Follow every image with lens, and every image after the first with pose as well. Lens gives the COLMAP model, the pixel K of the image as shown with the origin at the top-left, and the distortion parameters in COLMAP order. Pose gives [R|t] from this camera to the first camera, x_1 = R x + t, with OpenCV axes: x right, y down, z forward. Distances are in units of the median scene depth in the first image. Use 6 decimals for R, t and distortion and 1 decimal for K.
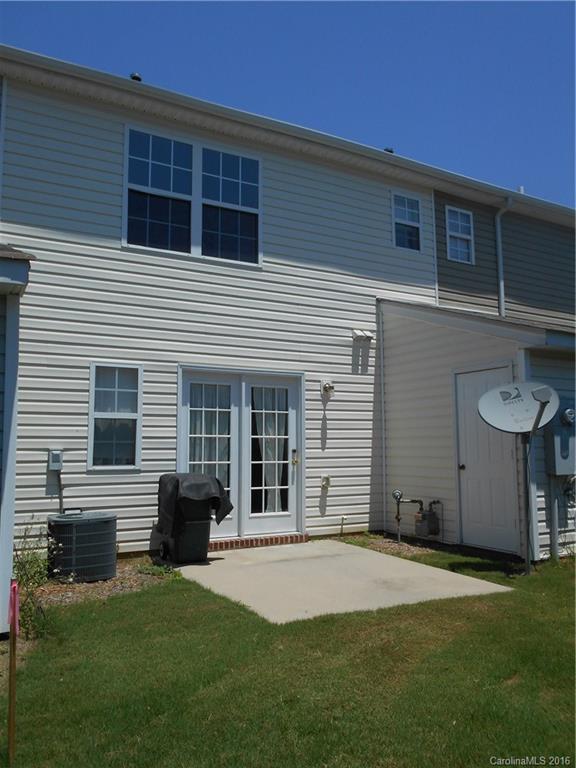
lens RADIAL K [[604.8, 0, 290.2], [0, 604.8, 374.5], [0, 0, 1]] dist [-0.014492, -0.013306]
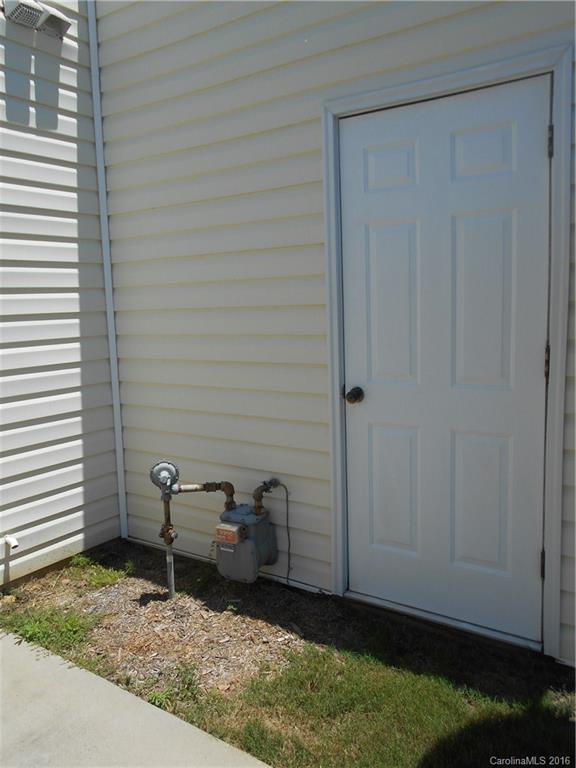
lens RADIAL K [[604.8, 0, 290.2], [0, 604.8, 374.5], [0, 0, 1]] dist [-0.014492, -0.013306]
pose [[0.889966, -0.081046, 0.448767, 0.085520], [-0.024187, 0.974306, 0.223924, 0.058097], [-0.455385, -0.210140, 0.865139, 0.645424]]
